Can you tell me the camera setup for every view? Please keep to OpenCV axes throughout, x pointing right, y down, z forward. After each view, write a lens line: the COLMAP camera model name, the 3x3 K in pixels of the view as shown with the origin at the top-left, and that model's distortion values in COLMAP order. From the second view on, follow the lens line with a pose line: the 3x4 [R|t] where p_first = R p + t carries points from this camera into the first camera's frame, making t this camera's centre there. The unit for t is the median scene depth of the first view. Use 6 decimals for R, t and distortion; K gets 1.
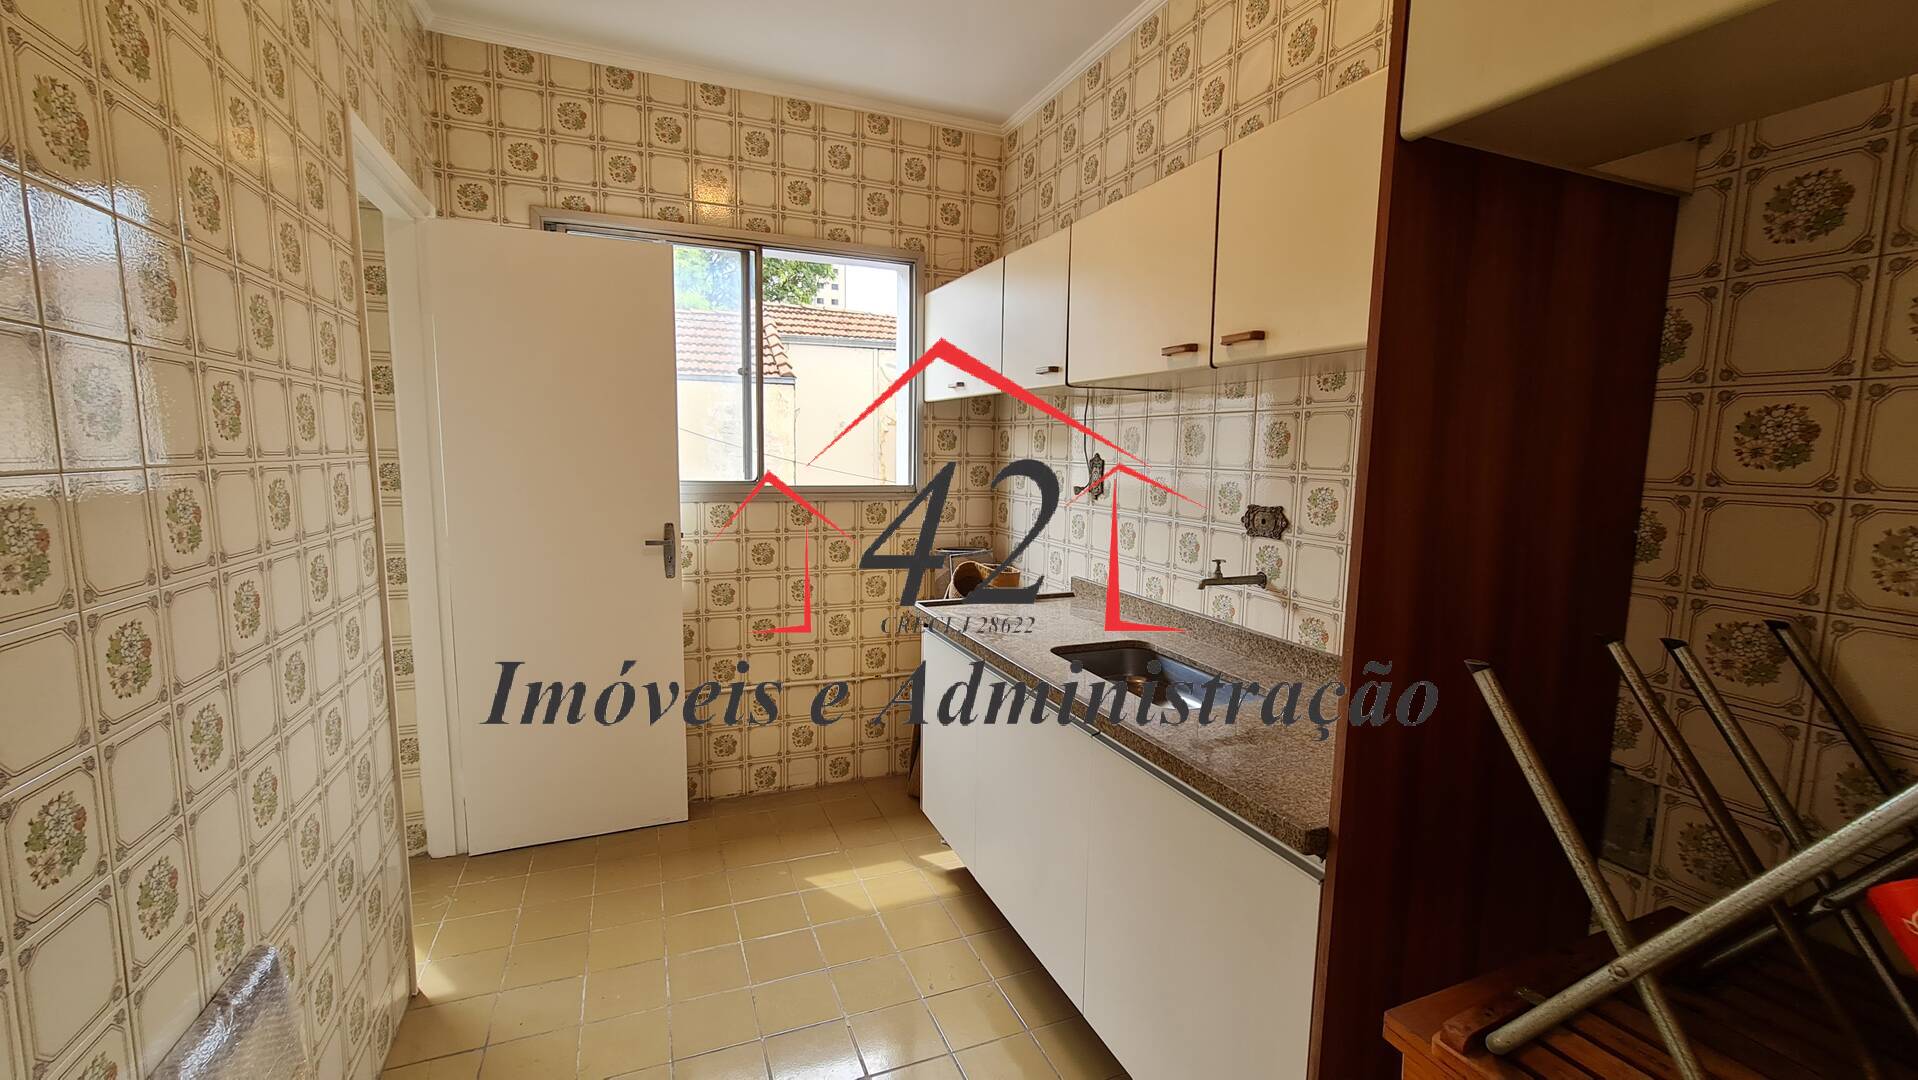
lens RADIAL K [[788.2, 0, 954.9], [0, 788.2, 542.4], [0, 0, 1]] dist [-0.001890, 0.000030]
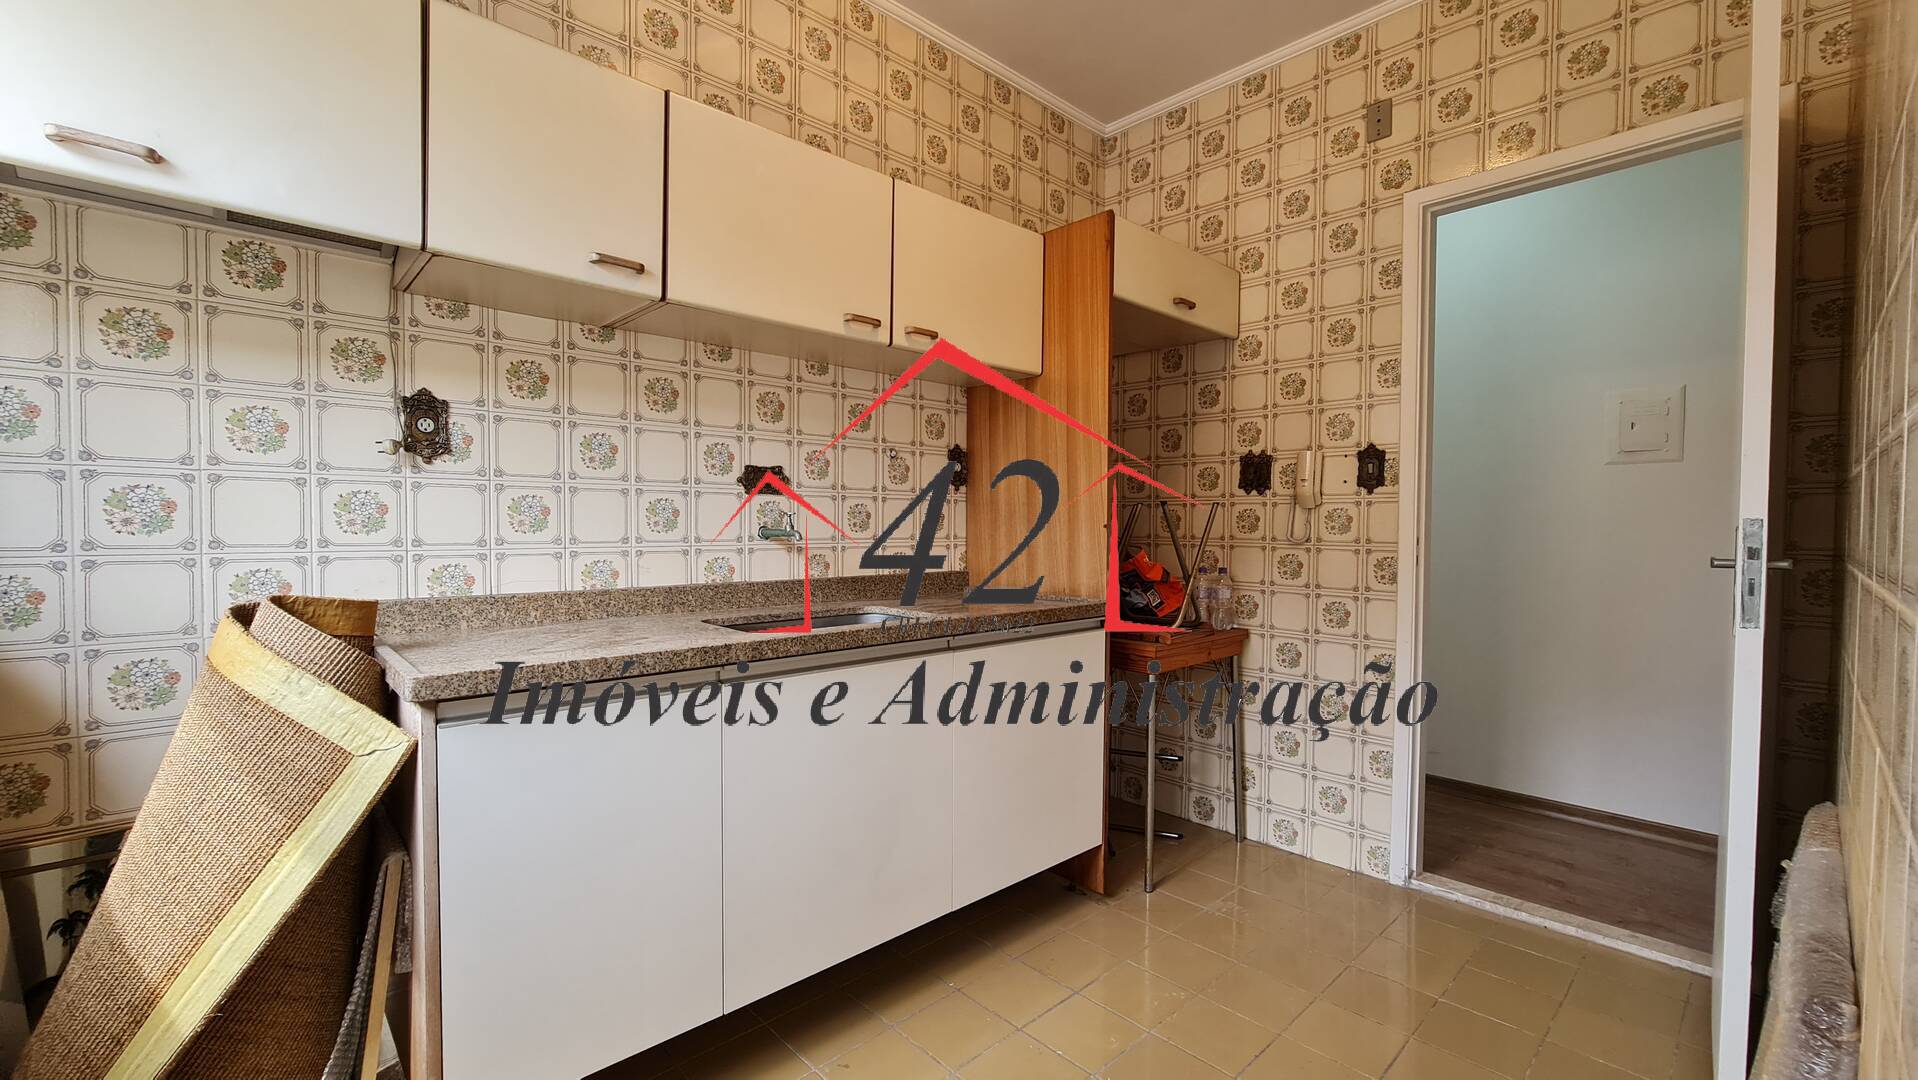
lens RADIAL K [[788.2, 0, 952.3], [0, 788.2, 543.3], [0, 0, 1]] dist [-0.001890, 0.000030]
pose [[-0.361645, -0.042582, 0.931343, -0.762570], [0.100044, 0.991416, 0.084176, -0.005050], [-0.926933, 0.123618, -0.354280, 1.195285]]
